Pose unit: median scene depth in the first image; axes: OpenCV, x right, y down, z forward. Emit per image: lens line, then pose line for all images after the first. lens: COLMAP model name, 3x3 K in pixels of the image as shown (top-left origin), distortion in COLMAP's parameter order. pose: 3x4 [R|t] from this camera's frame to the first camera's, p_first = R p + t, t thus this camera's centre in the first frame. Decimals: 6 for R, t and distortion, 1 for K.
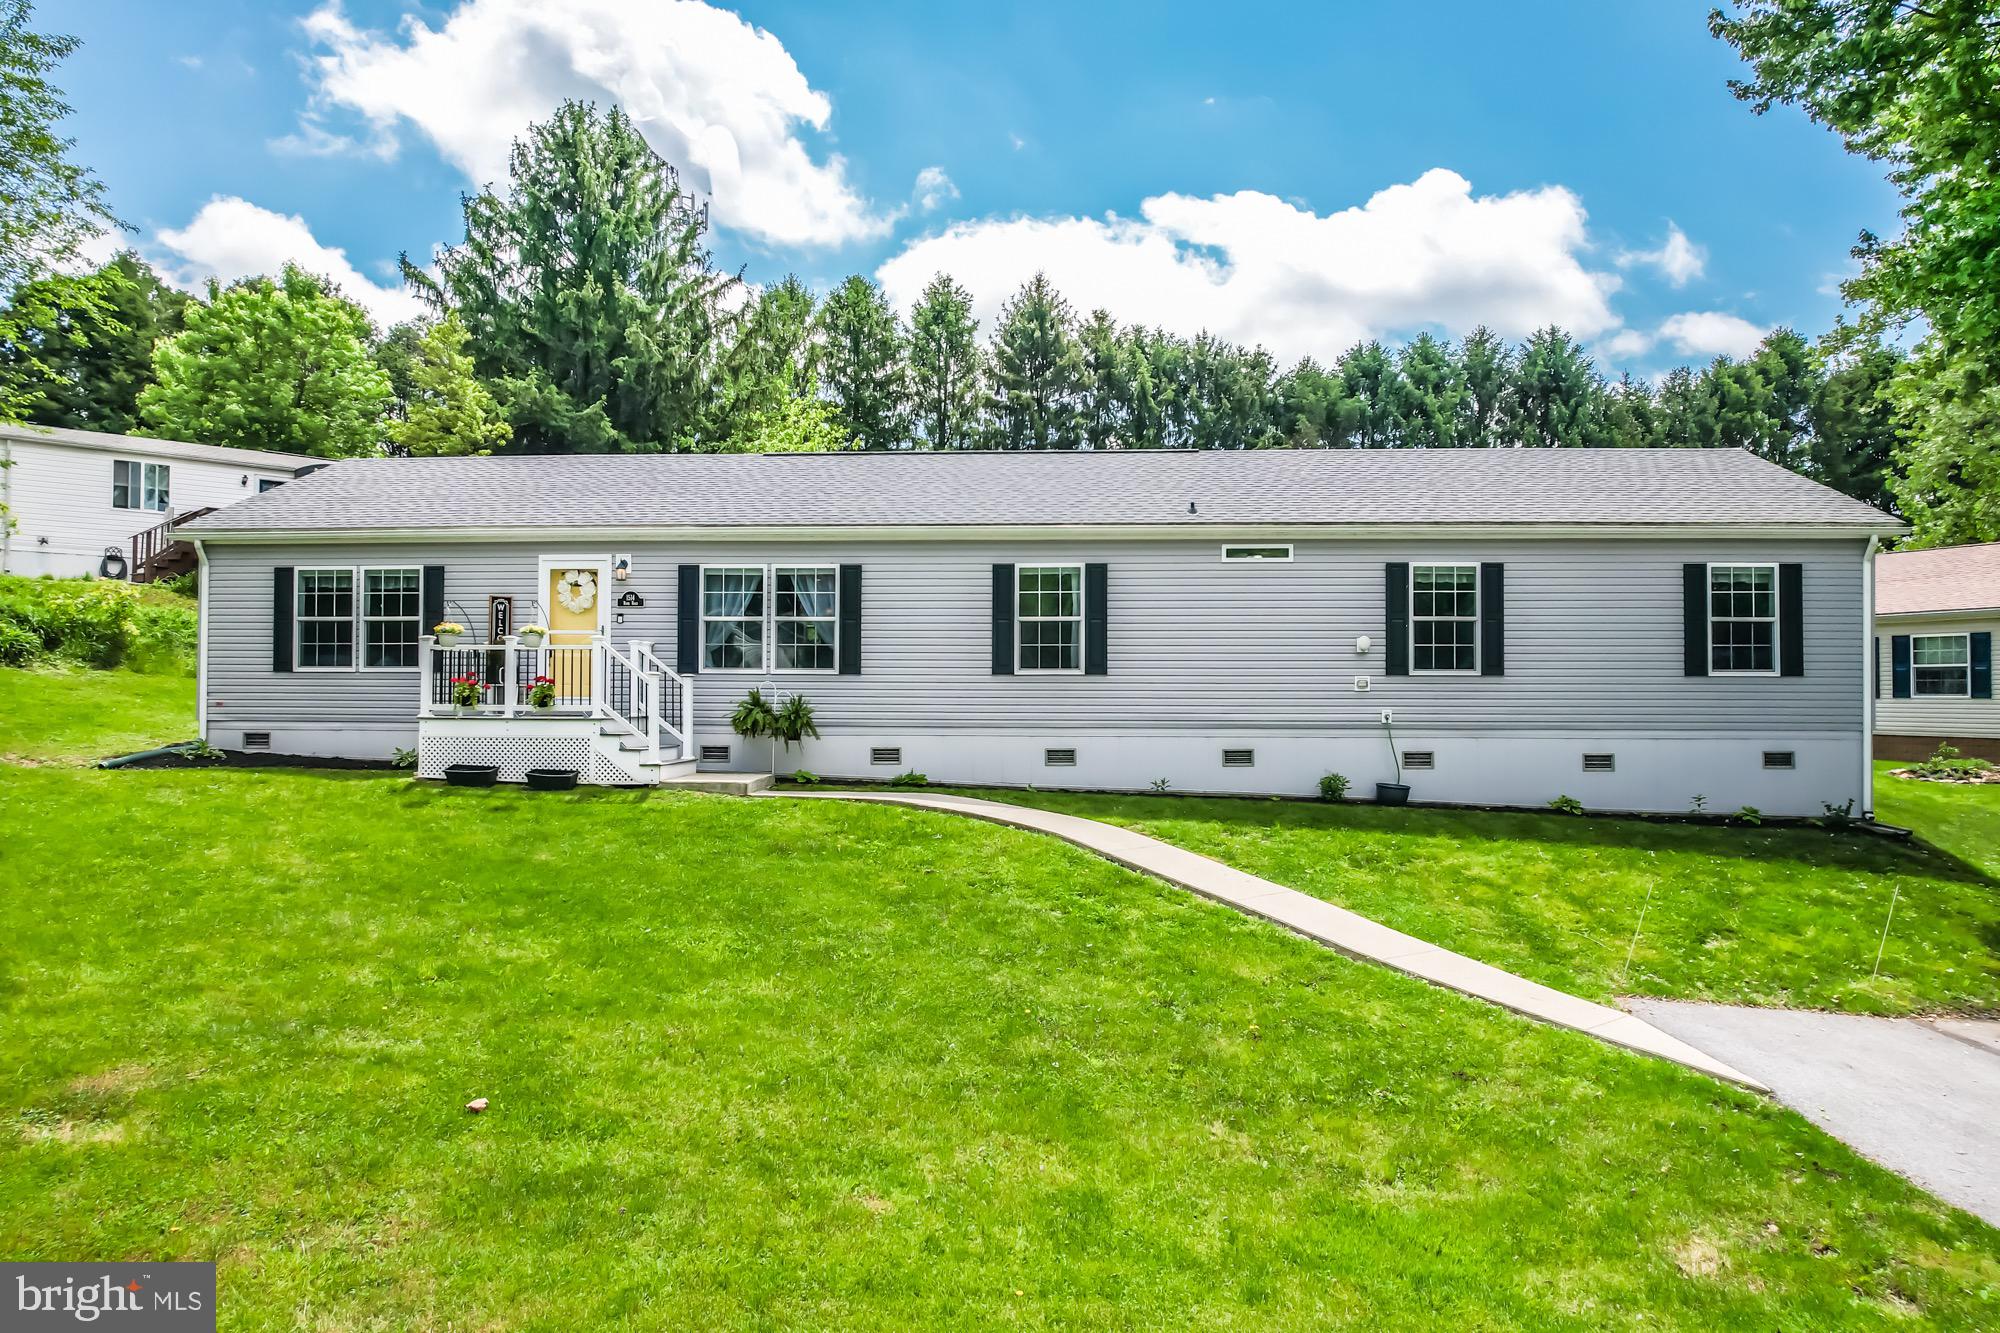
lens RADIAL K [[1301.3, 0, 1009.7], [0, 1301.3, 658.8], [0, 0, 1]] dist [-0.056771, 0.023897]
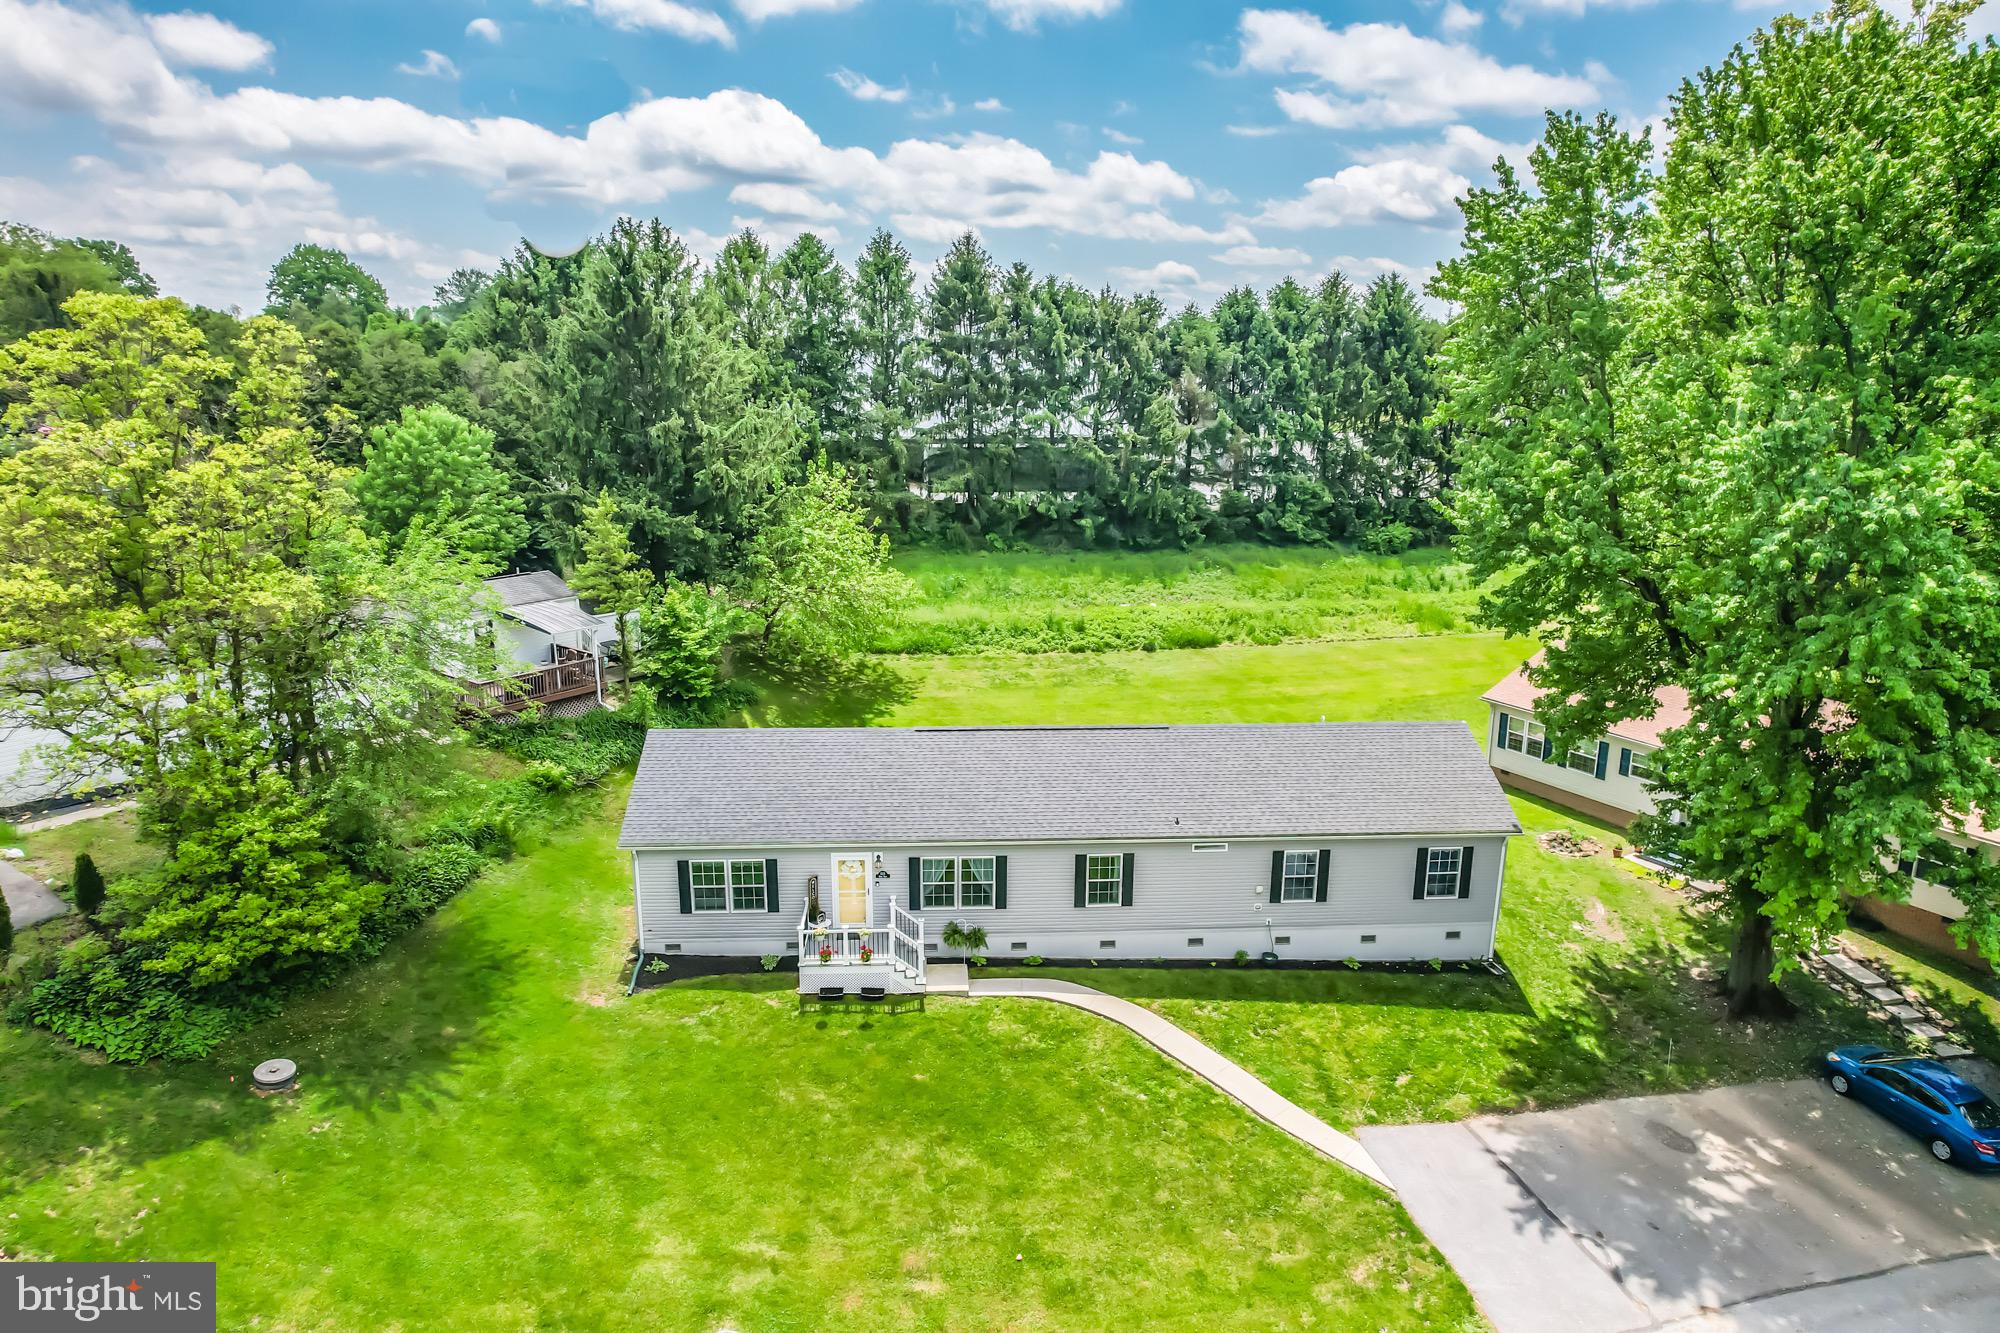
lens RADIAL K [[1301.3, 0, 1005.5], [0, 1301.3, 679.3], [0, 0, 1]] dist [-0.056771, 0.023897]
pose [[0.992364, -0.030497, 0.119514, -0.336155], [-0.004125, 0.960204, 0.279271, -0.854352], [-0.123275, -0.277631, 0.952746, -0.747091]]
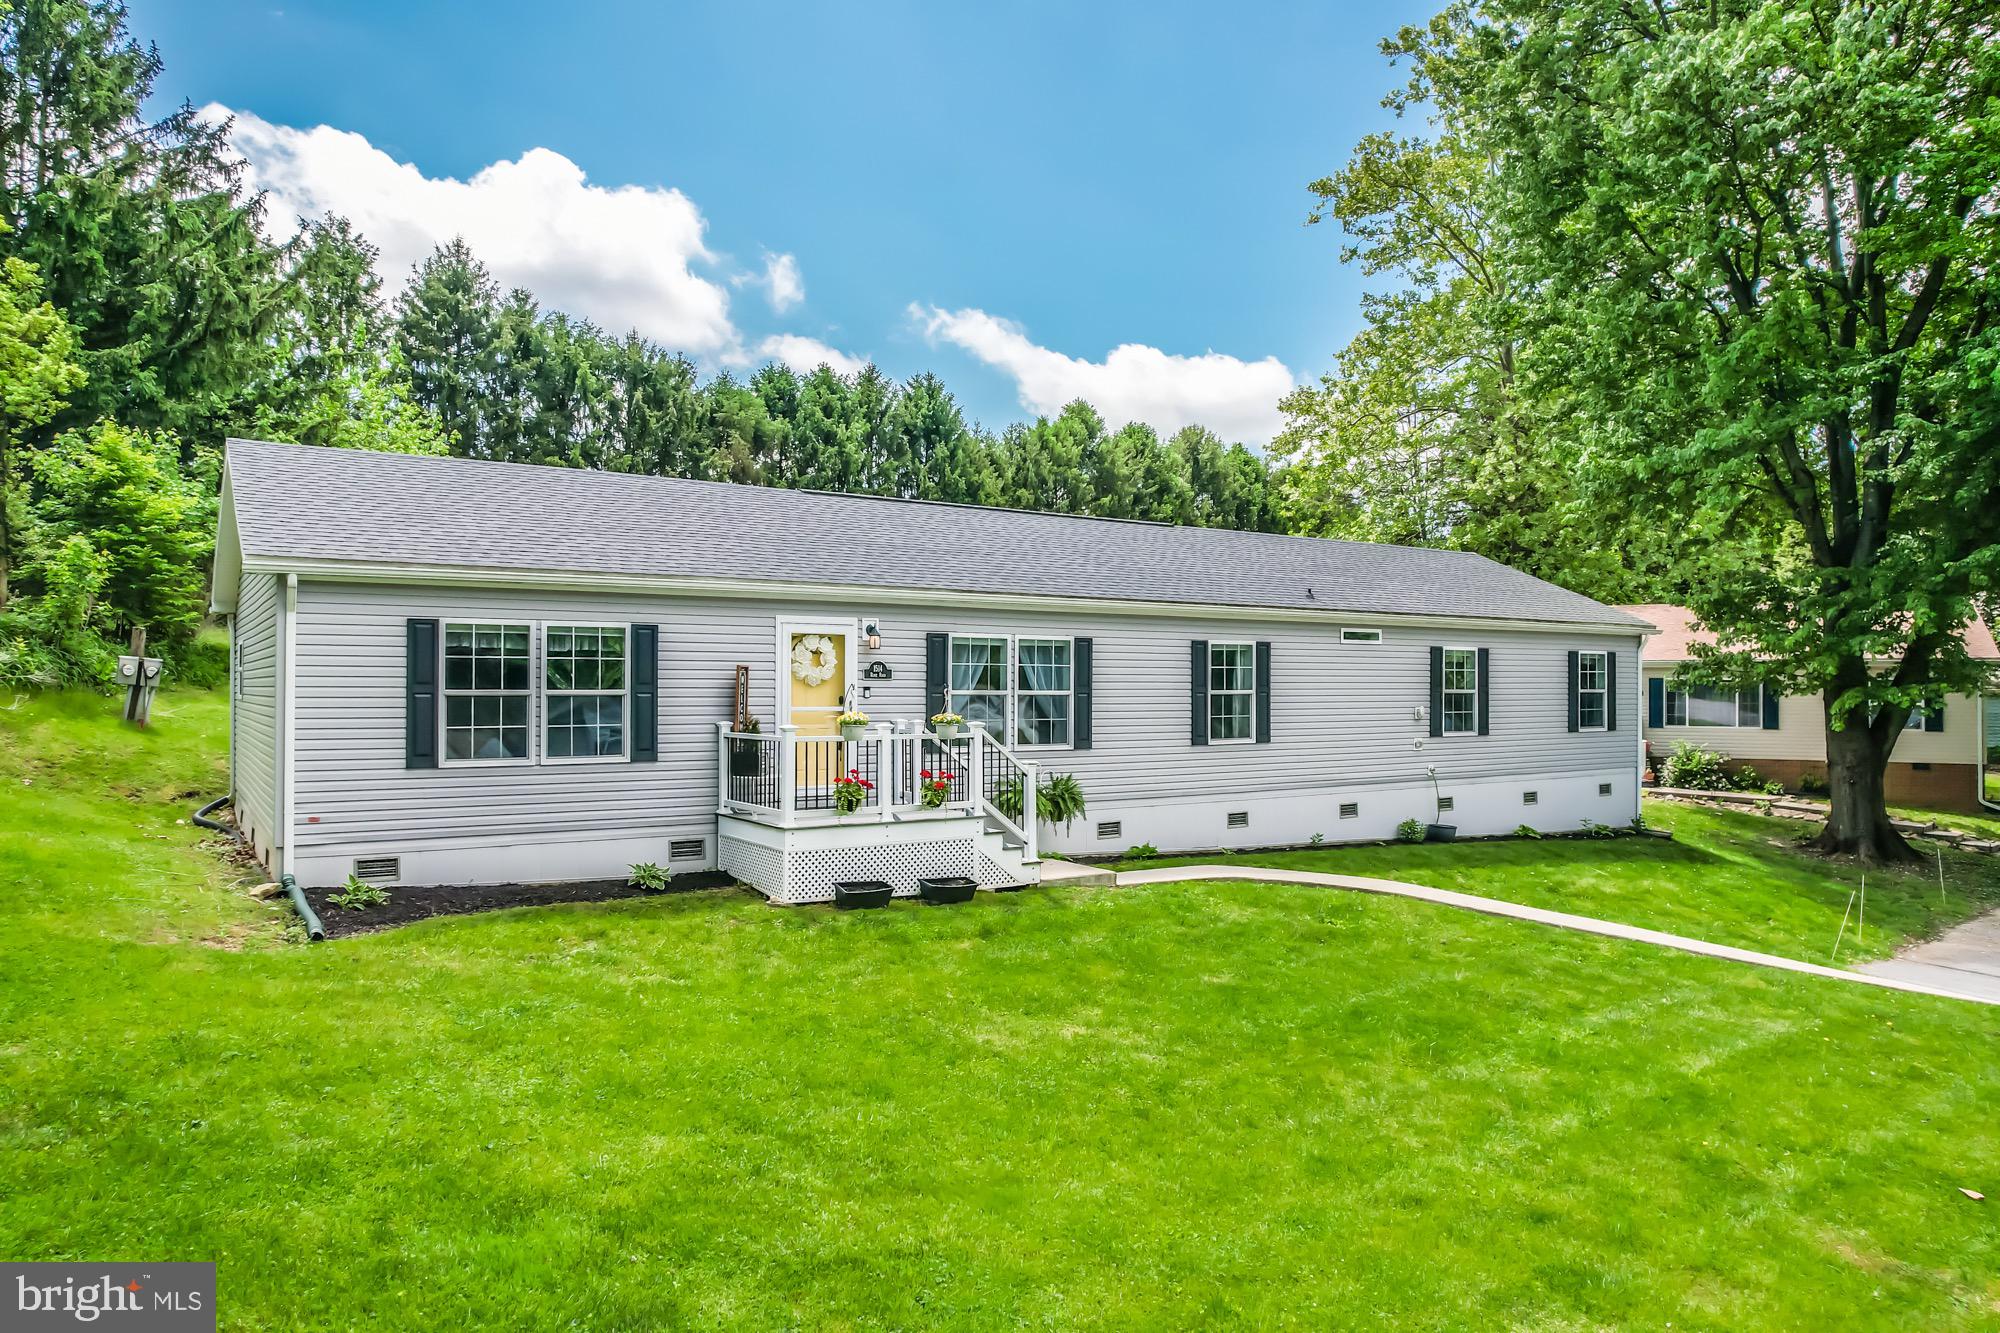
lens RADIAL K [[1301.3, 0, 1004.8], [0, 1301.3, 662.0], [0, 0, 1]] dist [-0.056771, 0.023897]
pose [[0.793324, 0.008324, 0.608743, -0.765497], [-0.014012, 0.999891, 0.004588, -0.057216], [-0.608638, -0.012169, 0.793355, 0.257645]]
